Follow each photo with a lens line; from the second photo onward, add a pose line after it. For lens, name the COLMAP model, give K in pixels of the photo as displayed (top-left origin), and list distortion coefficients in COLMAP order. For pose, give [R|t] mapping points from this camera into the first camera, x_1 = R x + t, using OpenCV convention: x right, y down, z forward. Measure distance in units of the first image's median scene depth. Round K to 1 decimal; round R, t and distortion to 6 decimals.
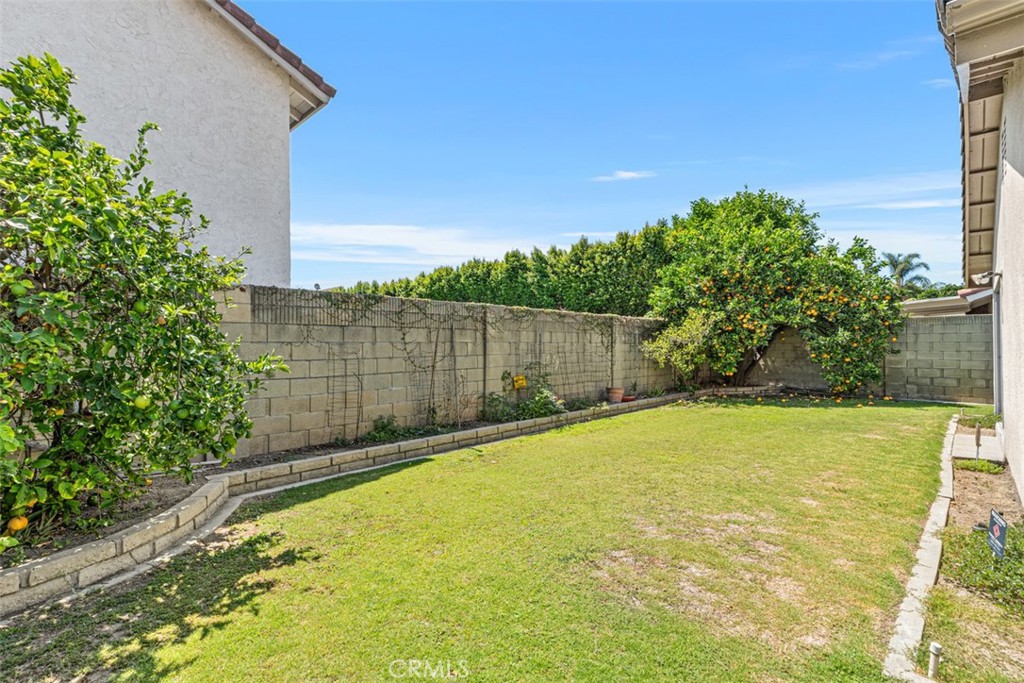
lens RADIAL K [[466.2, 0, 512.1], [0, 466.2, 341.6], [0, 0, 1]] dist [0.009236, -0.001404]
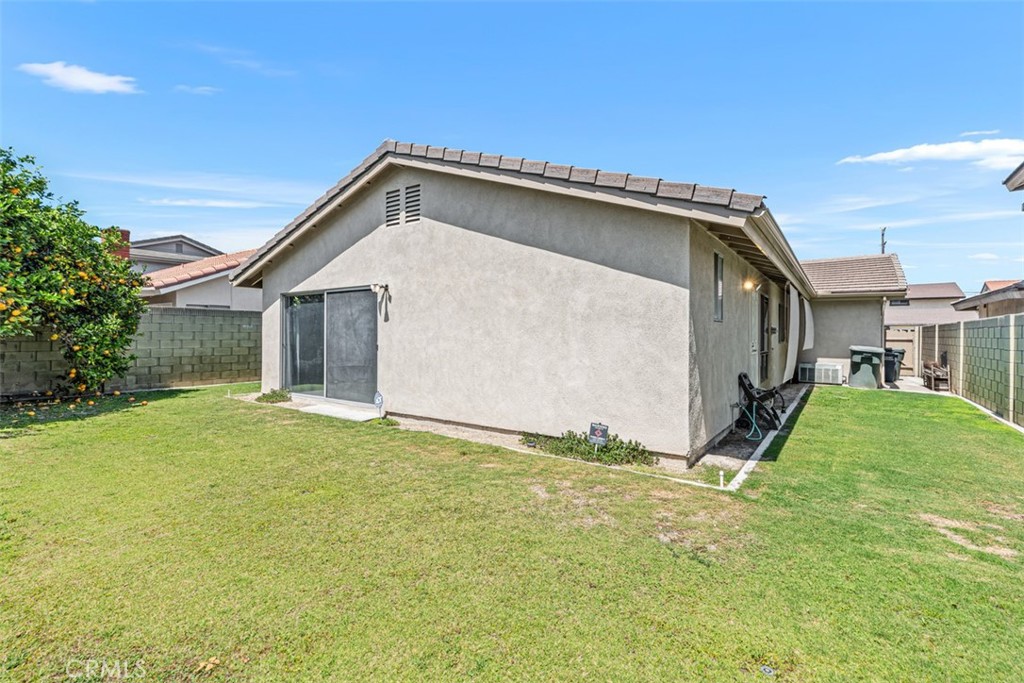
lens RADIAL K [[466.2, 0, 503.1], [0, 466.2, 337.2], [0, 0, 1]] dist [0.009236, -0.001404]
pose [[-0.121986, -0.005898, 0.992514, -0.306235], [-0.011822, 0.999920, 0.004489, 0.000367], [-0.992461, -0.011186, -0.122046, 0.592506]]
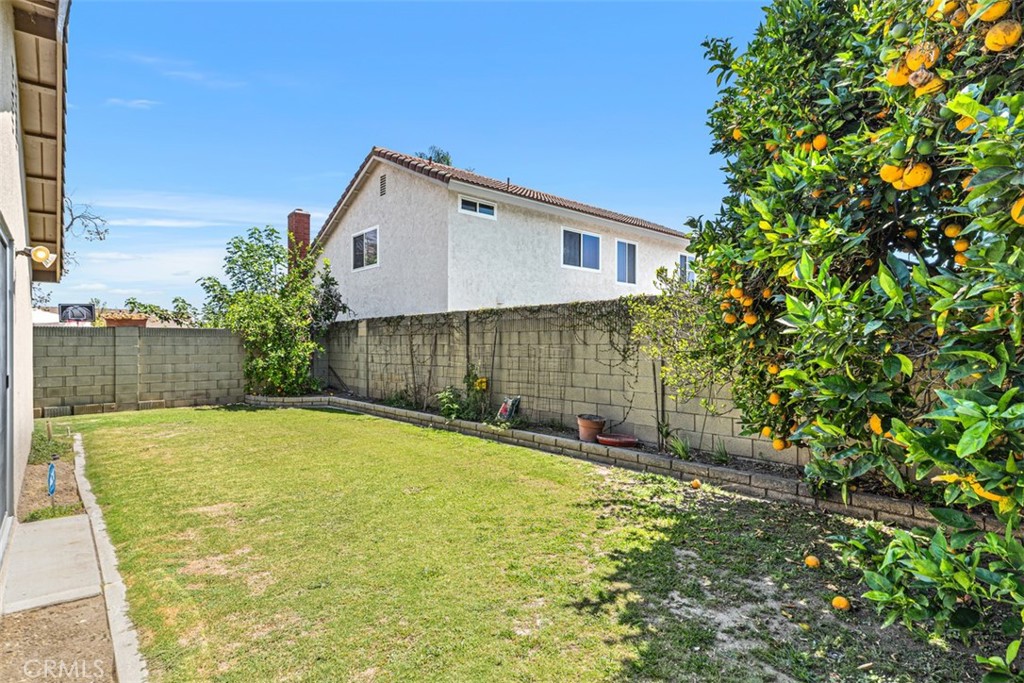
lens RADIAL K [[535.2, 0, 489.5], [0, 535.2, 346.3], [0, 0, 1]] dist [-0.002455, -0.001162]
pose [[-0.135054, 0.007916, -0.990807, 1.215981], [0.010129, 0.999927, 0.006609, -0.002487], [0.990786, -0.009143, -0.135125, 1.271300]]
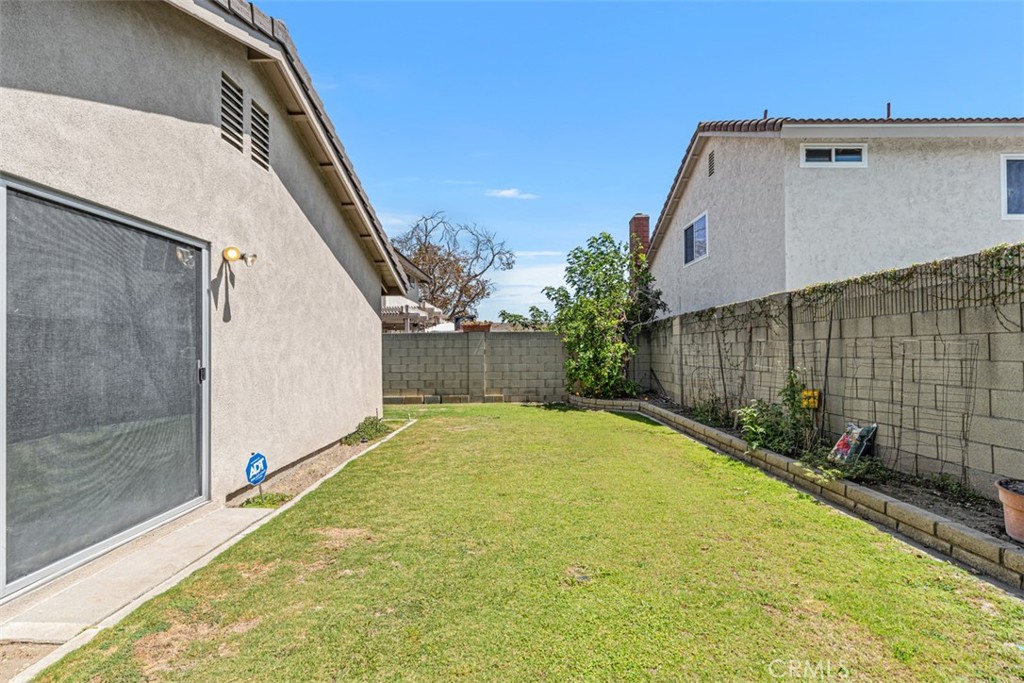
lens RADIAL K [[481.0, 0, 504.6], [0, 481.0, 344.2], [0, 0, 1]] dist [-0.001704, -0.001074]
pose [[-0.745966, -0.000306, -0.665984, 0.842372], [0.014544, 0.999754, -0.016750, 0.013329], [0.665825, -0.022181, -0.745778, 1.322418]]
